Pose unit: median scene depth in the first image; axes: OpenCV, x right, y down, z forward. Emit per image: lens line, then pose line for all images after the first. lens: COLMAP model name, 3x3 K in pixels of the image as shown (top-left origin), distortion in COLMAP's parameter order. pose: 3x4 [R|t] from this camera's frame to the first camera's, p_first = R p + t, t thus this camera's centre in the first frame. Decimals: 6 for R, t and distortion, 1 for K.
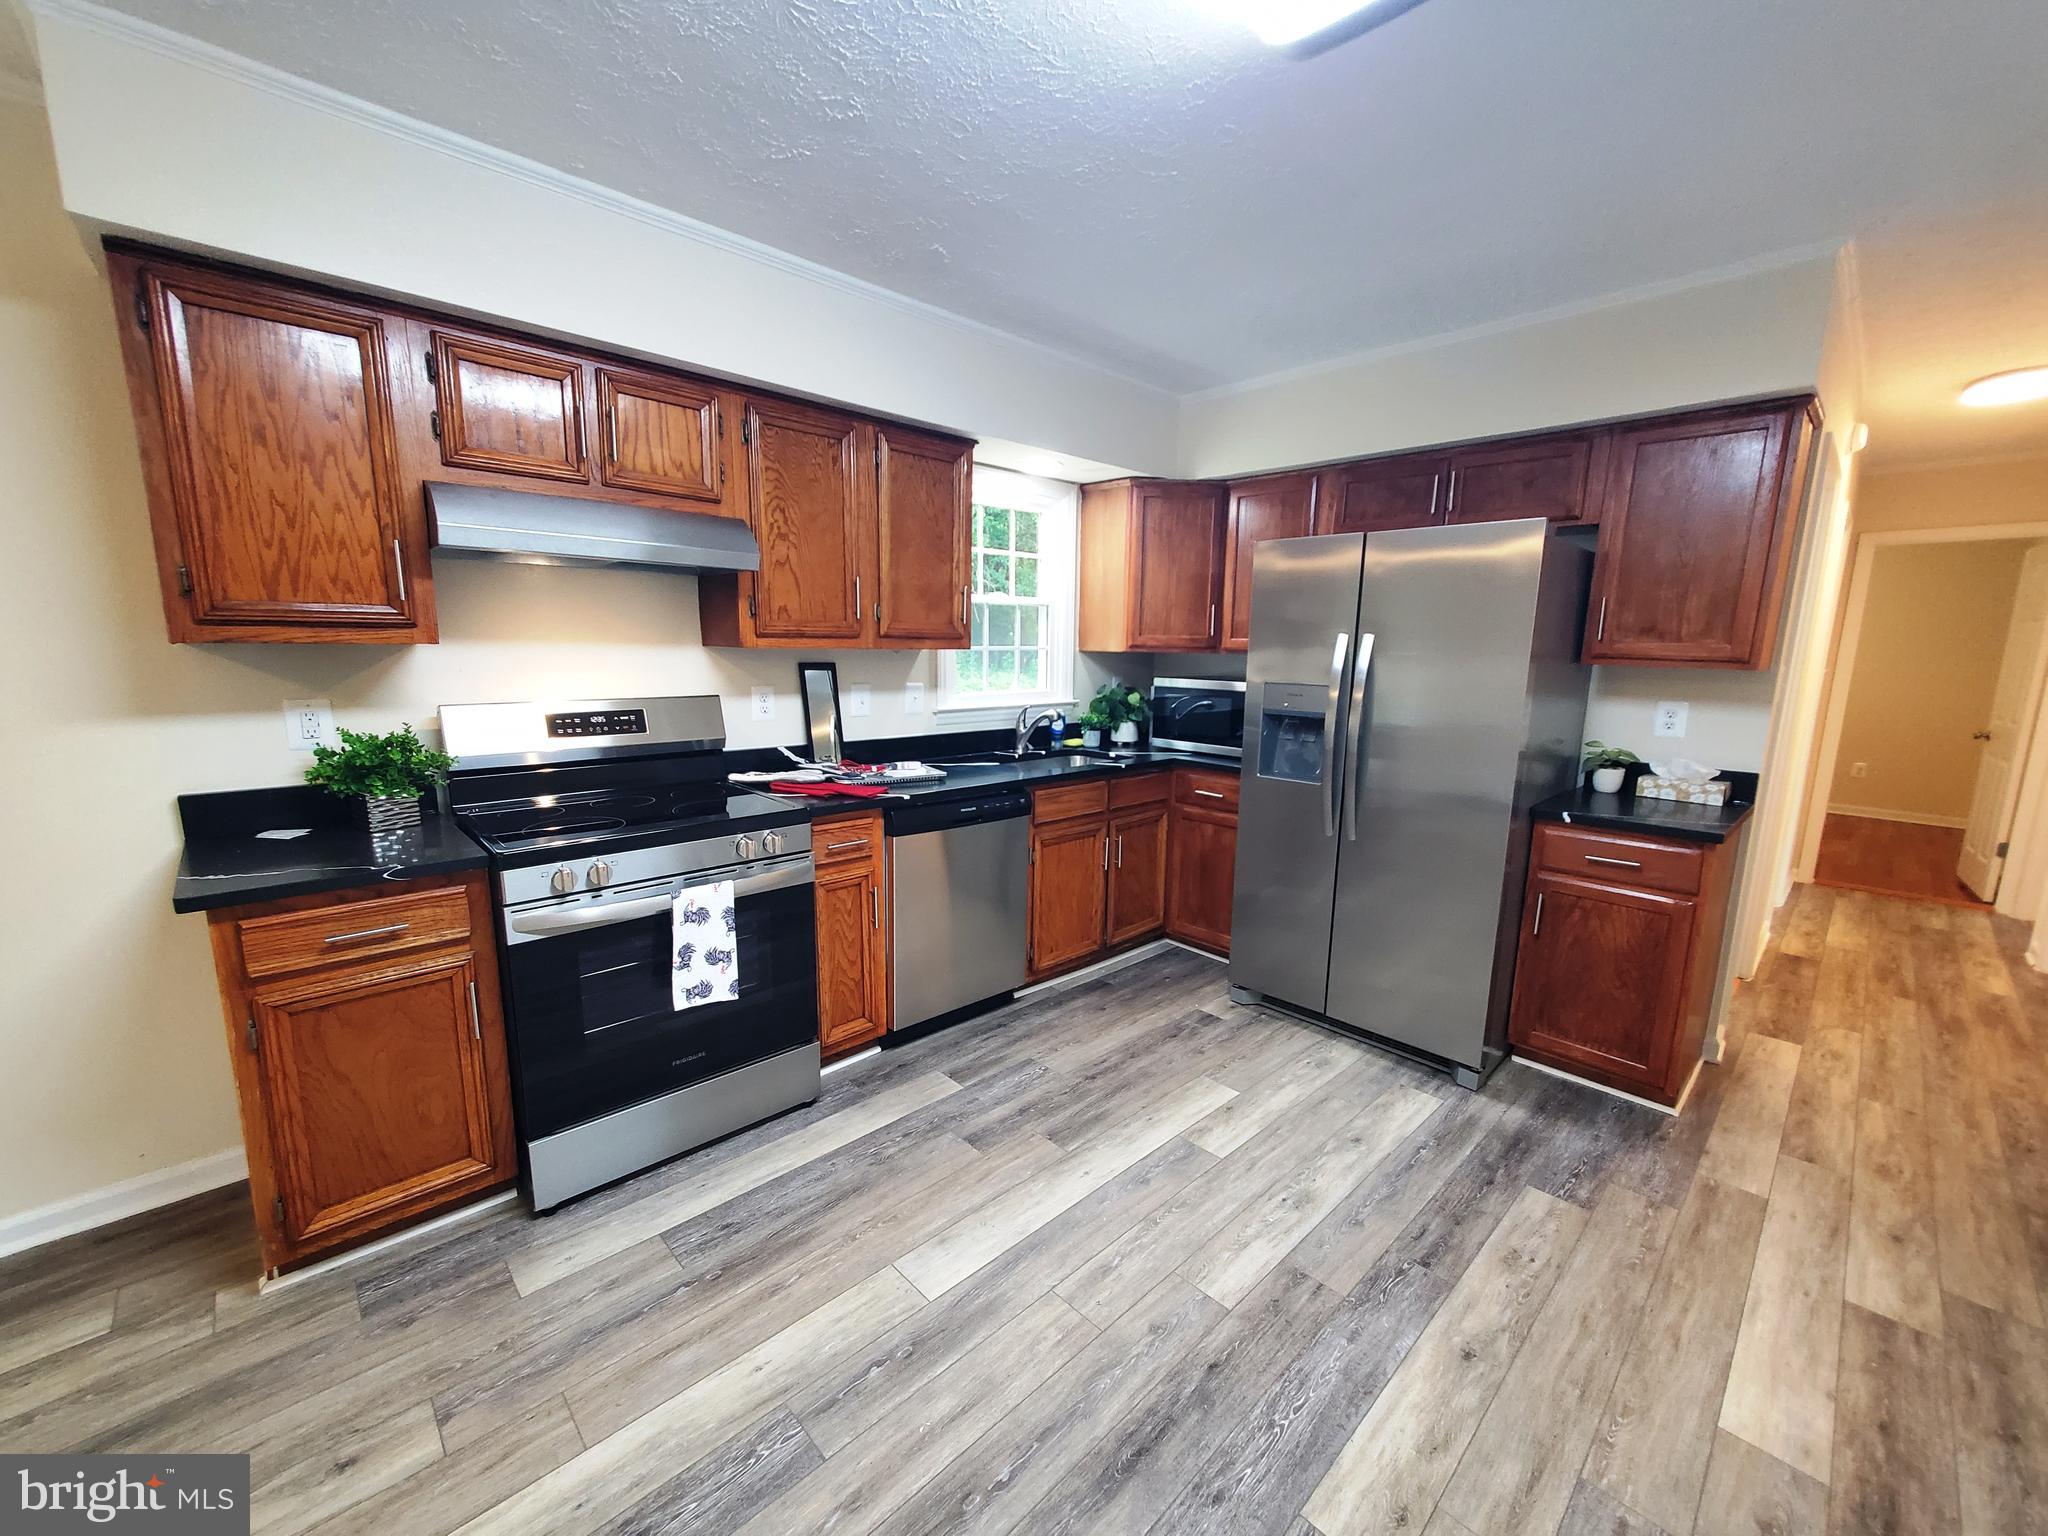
lens RADIAL K [[811.4, 0, 1028.6], [0, 811.4, 776.4], [0, 0, 1]] dist [-0.000824, 0.000336]
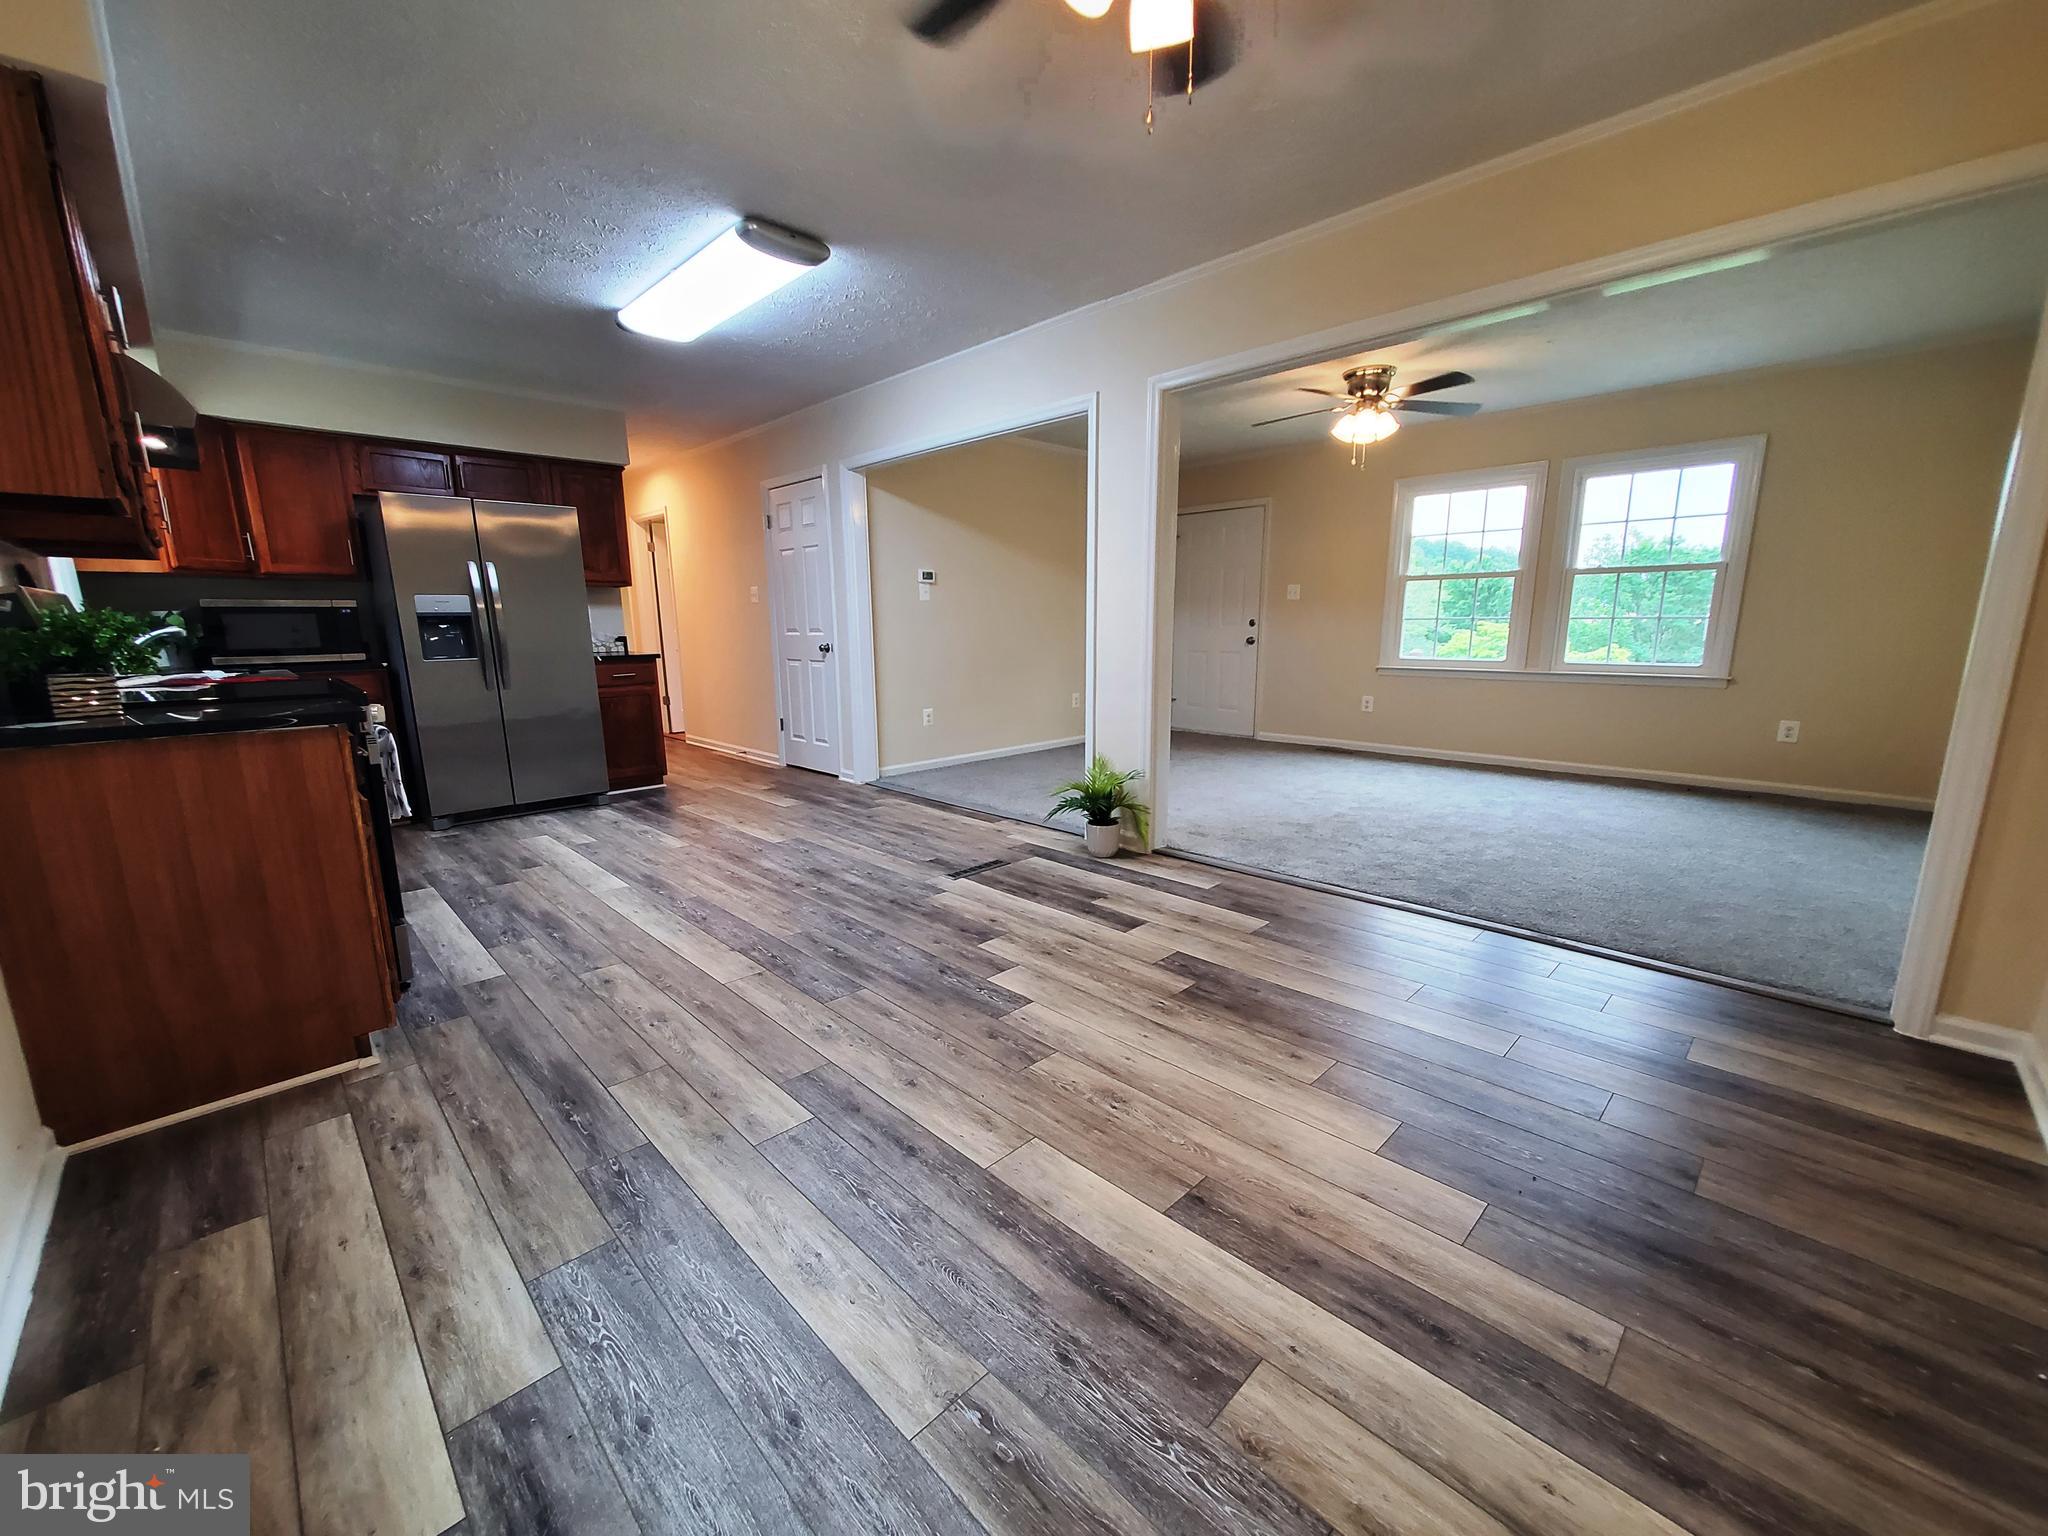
lens RADIAL K [[811.4, 0, 1028.6], [0, 811.4, 776.4], [0, 0, 1]] dist [-0.000824, 0.000336]
pose [[-0.023713, -0.205567, 0.978356, -1.534285], [0.172601, 0.963093, 0.206544, 0.110325], [-0.984706, 0.173763, 0.012643, -0.026580]]
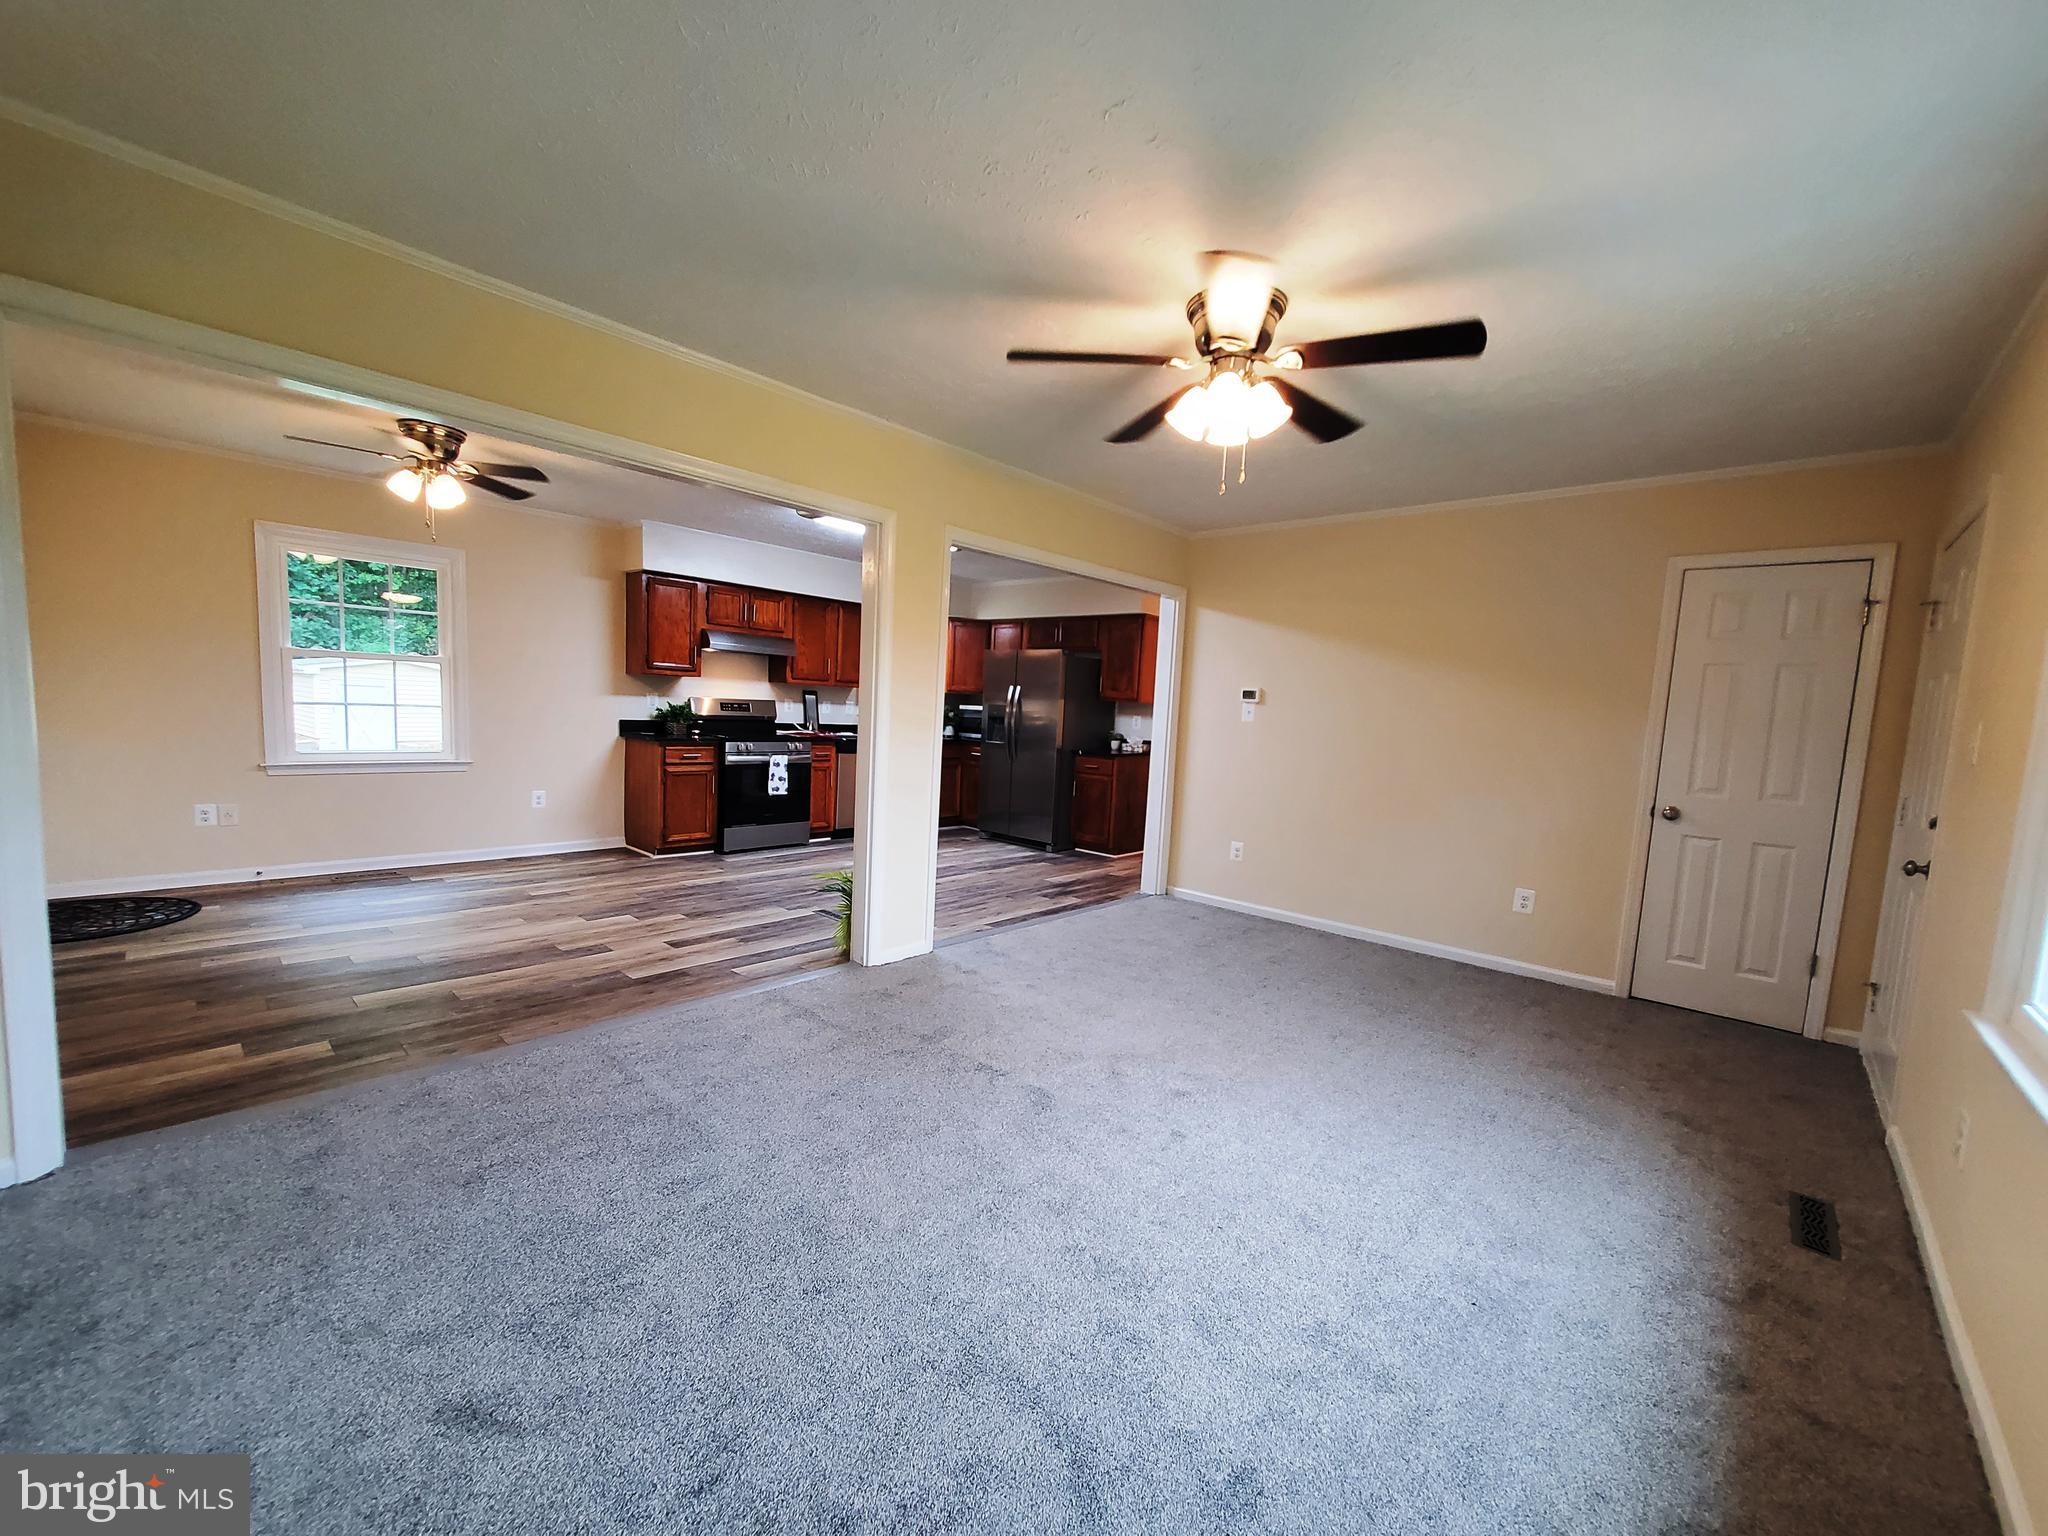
lens RADIAL K [[811.4, 0, 1028.6], [0, 811.4, 776.4], [0, 0, 1]] dist [-0.000824, 0.000336]
pose [[0.996647, 0.026585, 0.077378, 0.290291], [-0.020700, 0.996902, -0.075885, 0.385610], [-0.079156, 0.074029, 0.994110, -1.963720]]
